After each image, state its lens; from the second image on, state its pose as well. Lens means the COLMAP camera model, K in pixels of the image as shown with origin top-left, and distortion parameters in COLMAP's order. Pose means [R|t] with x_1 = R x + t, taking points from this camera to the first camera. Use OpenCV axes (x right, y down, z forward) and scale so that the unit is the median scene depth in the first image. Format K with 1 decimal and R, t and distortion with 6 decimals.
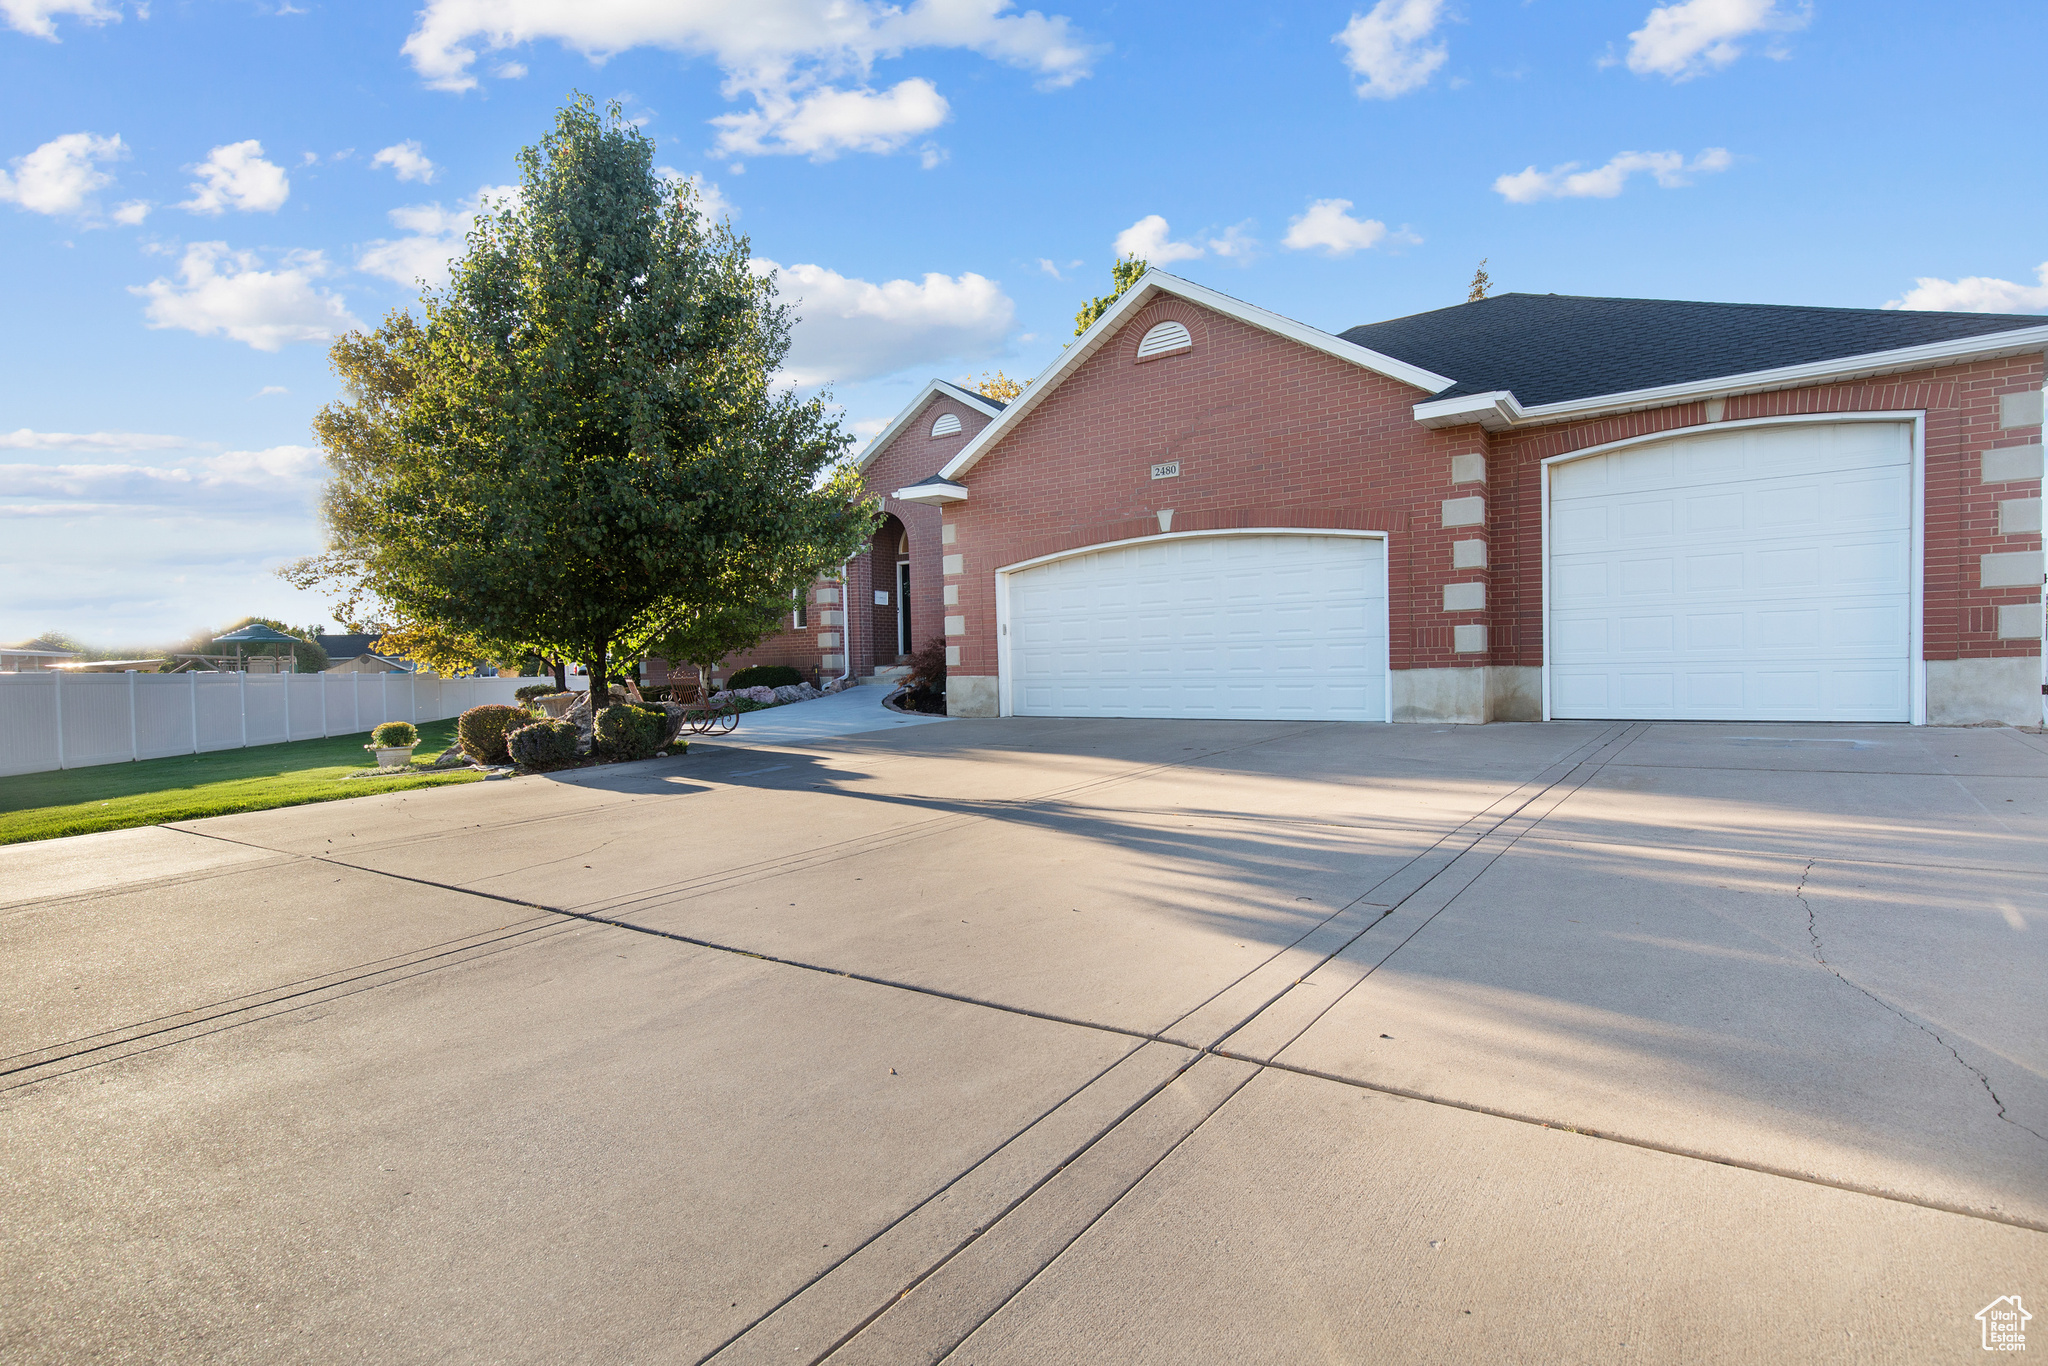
lens RADIAL K [[929.5, 0, 1024.0], [0, 929.5, 683.0], [0, 0, 1]] dist [0.011781, -0.000440]
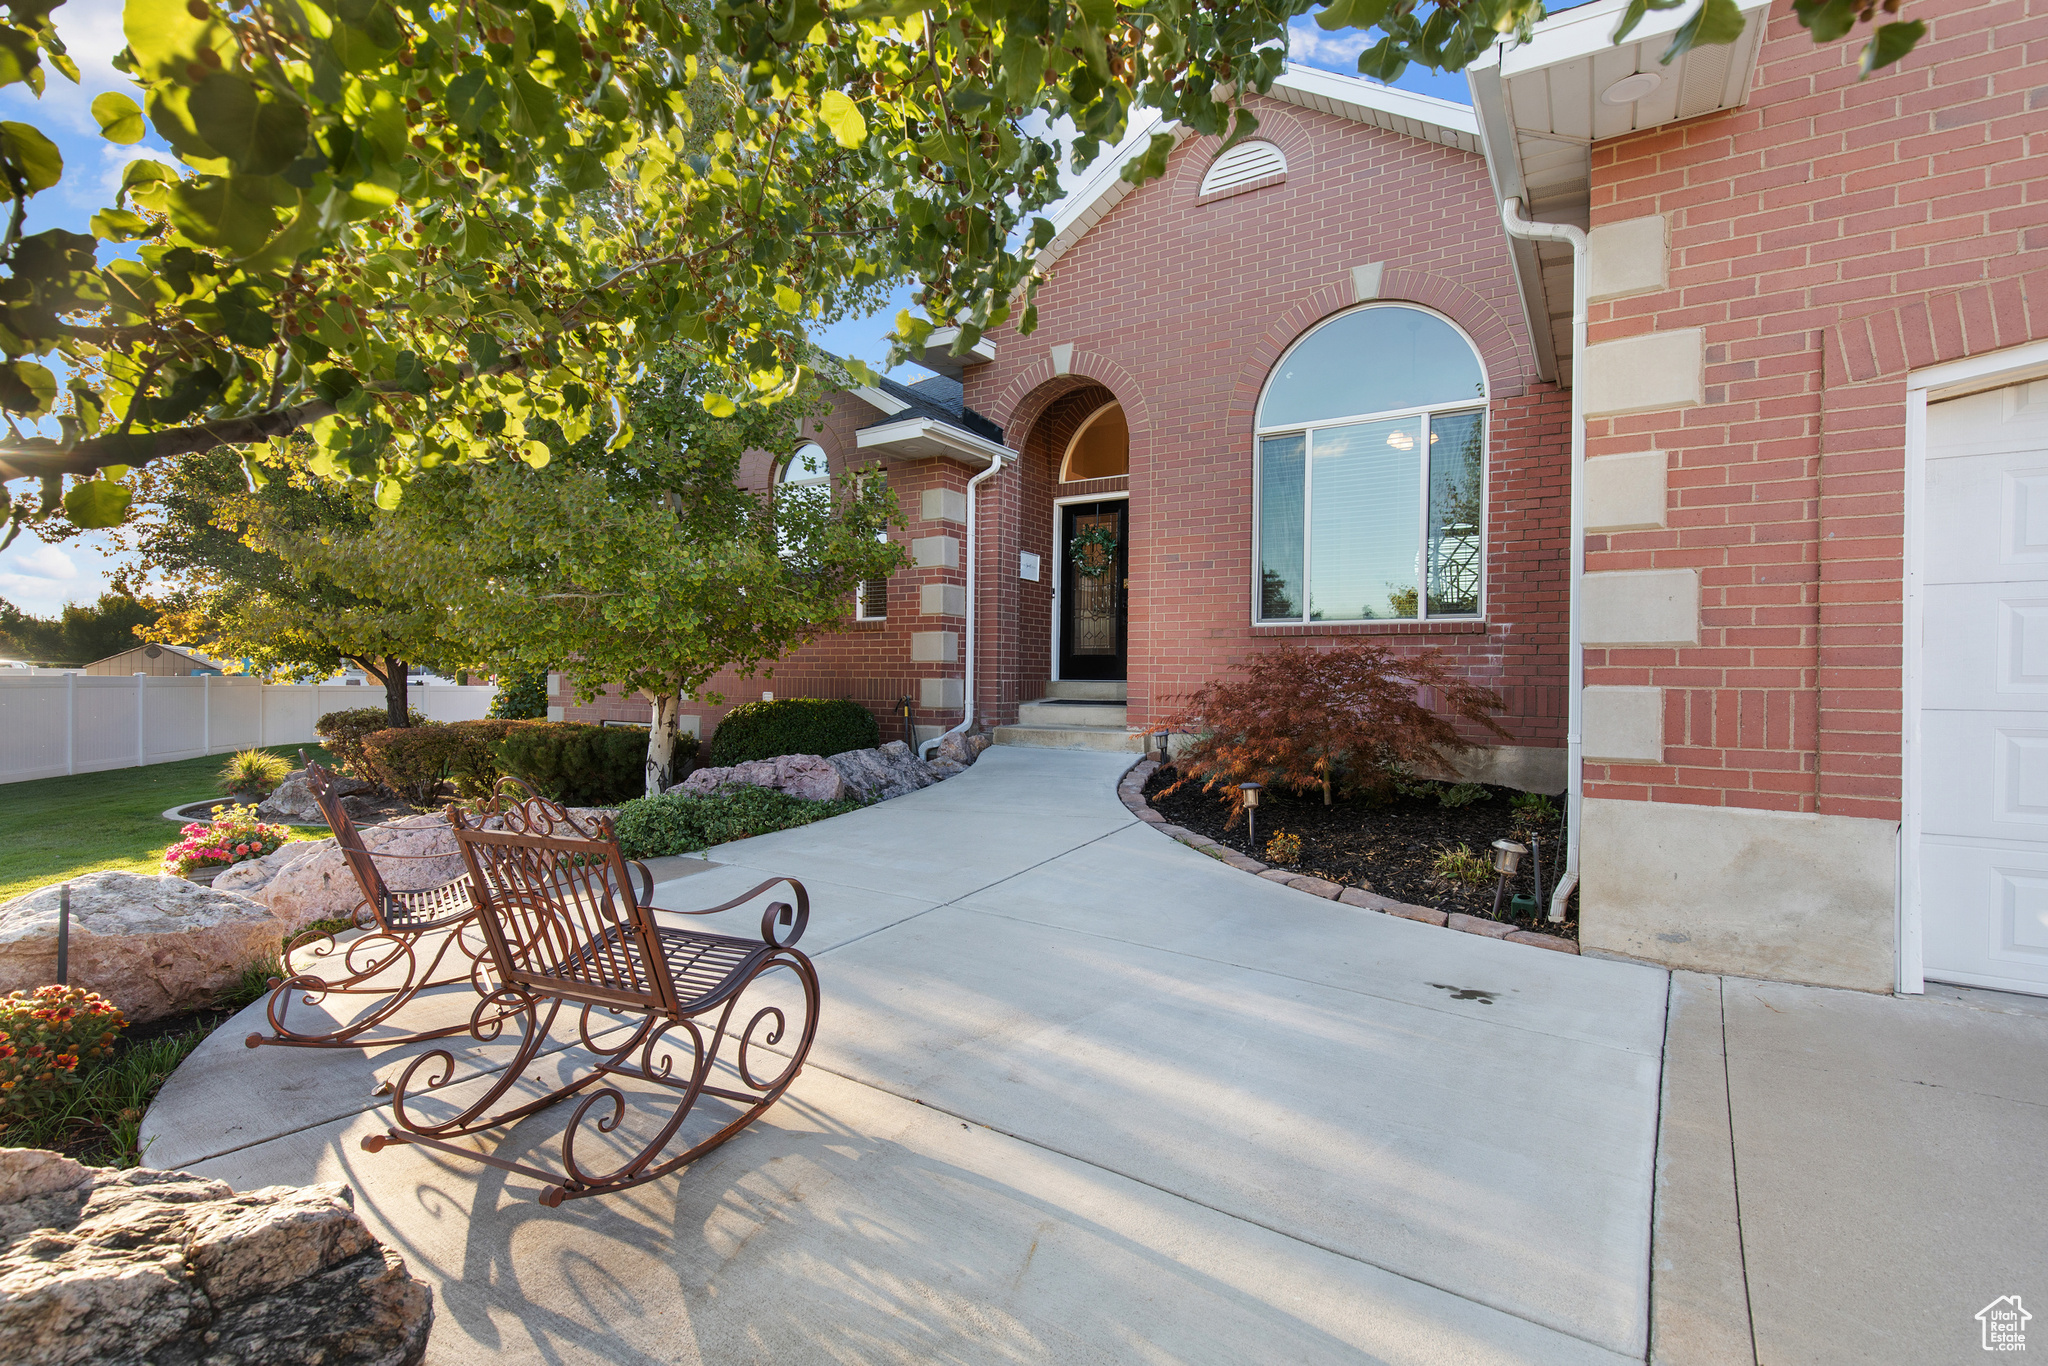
lens RADIAL K [[929.5, 0, 1024.0], [0, 929.5, 683.0], [0, 0, 1]] dist [0.011781, -0.000440]
pose [[0.998842, 0.033998, 0.034043, -0.182100], [-0.033471, 0.999313, -0.015927, -0.022262], [-0.034561, 0.014769, 0.999293, 0.535595]]
